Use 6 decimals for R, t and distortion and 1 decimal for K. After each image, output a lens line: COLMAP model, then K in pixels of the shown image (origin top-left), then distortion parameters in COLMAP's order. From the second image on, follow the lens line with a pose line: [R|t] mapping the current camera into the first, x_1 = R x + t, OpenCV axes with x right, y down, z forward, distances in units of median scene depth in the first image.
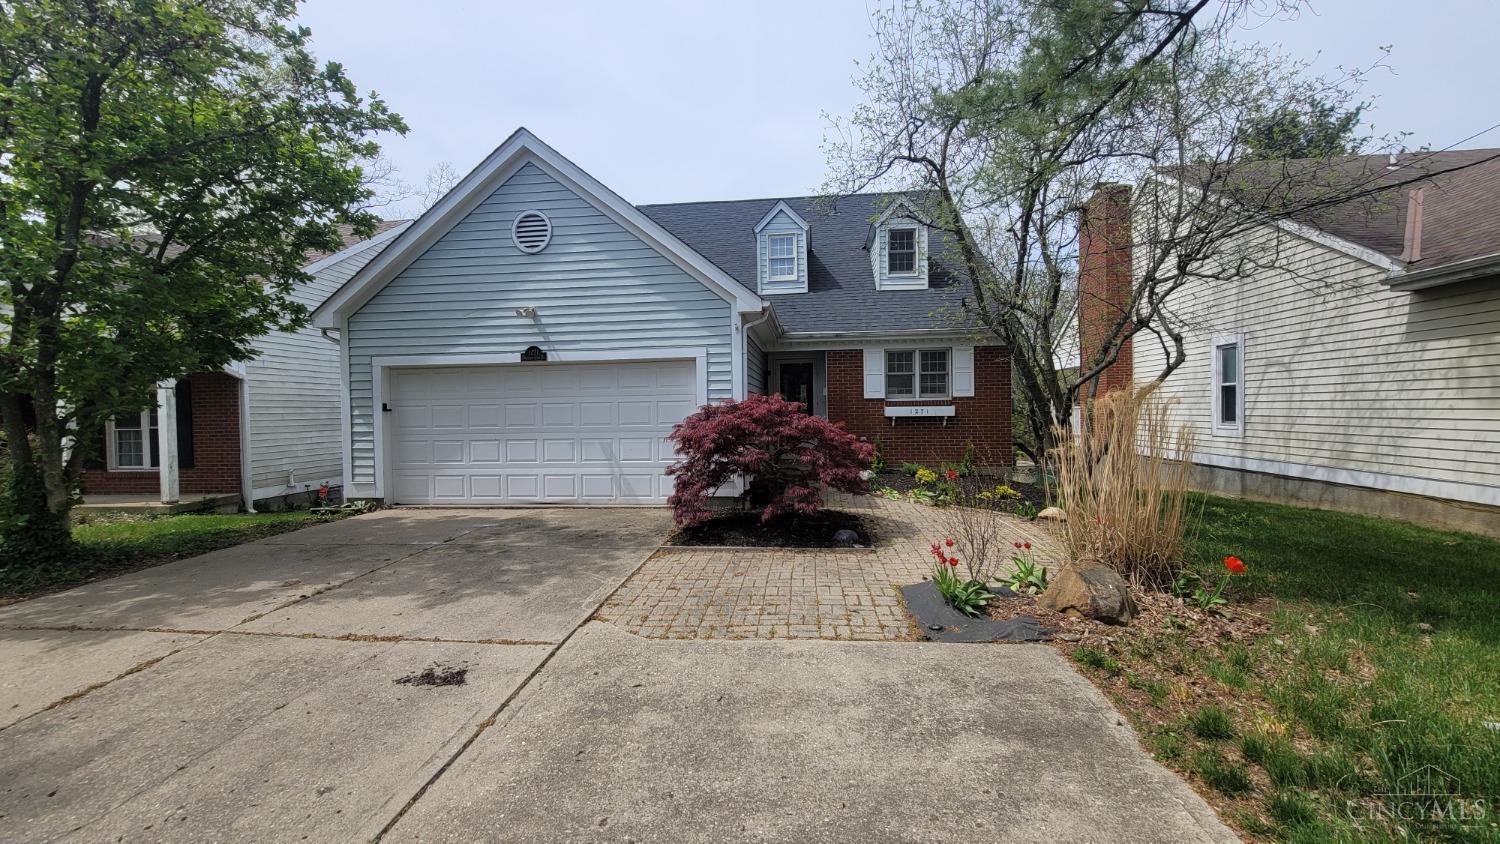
lens RADIAL K [[616.7, 0, 746.1], [0, 616.7, 428.1], [0, 0, 1]] dist [-0.002427, 0.000156]
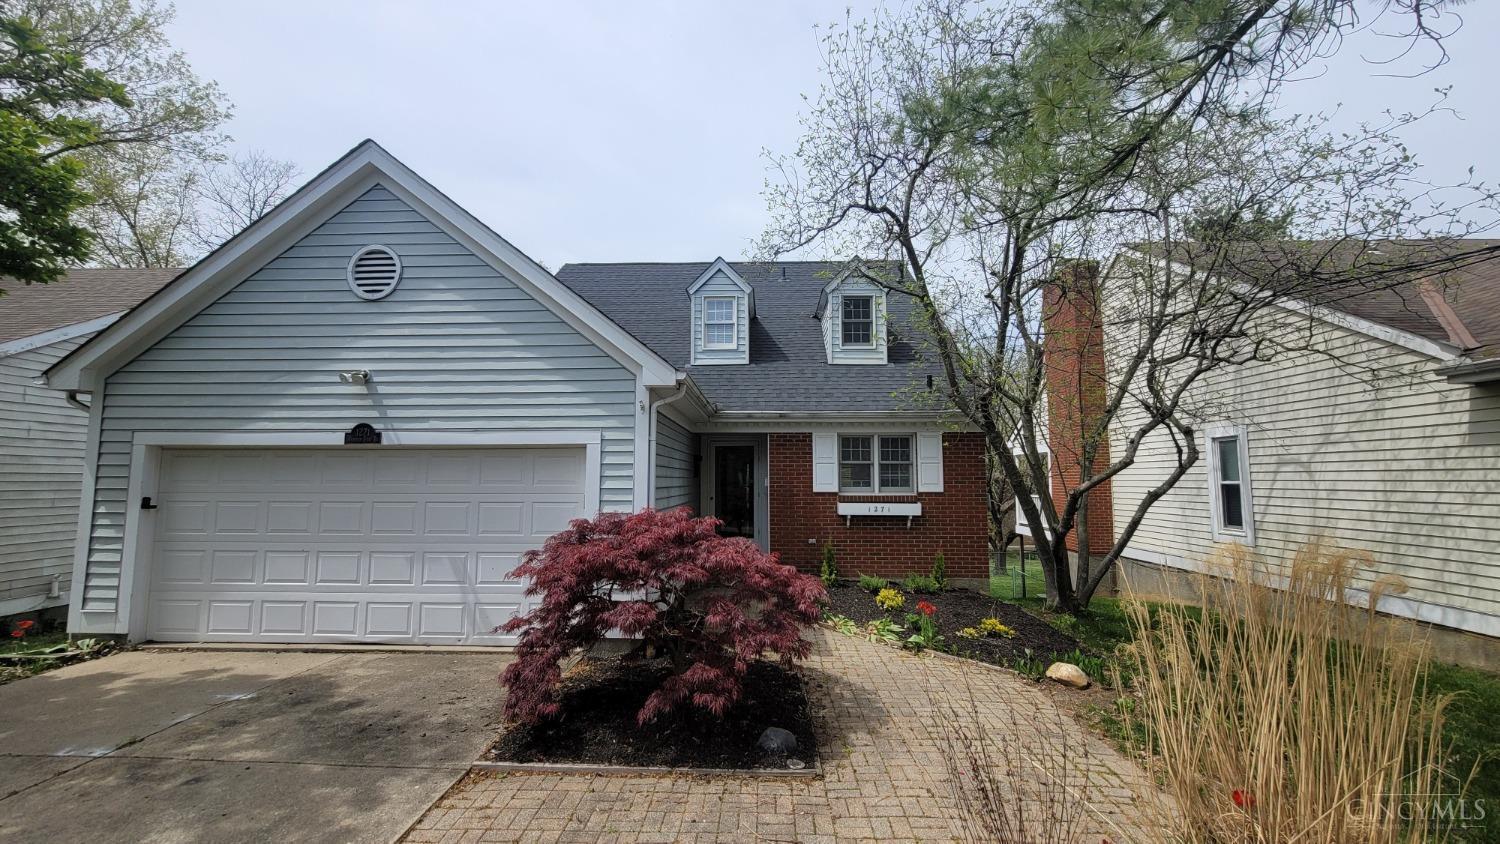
lens RADIAL K [[616.7, 0, 746.1], [0, 616.7, 428.1], [0, 0, 1]] dist [-0.002427, 0.000156]
pose [[0.997169, 0.023498, 0.071421, 0.051725], [-0.015300, 0.993451, -0.113234, -0.047997], [-0.073614, 0.111821, 0.990998, 0.226604]]
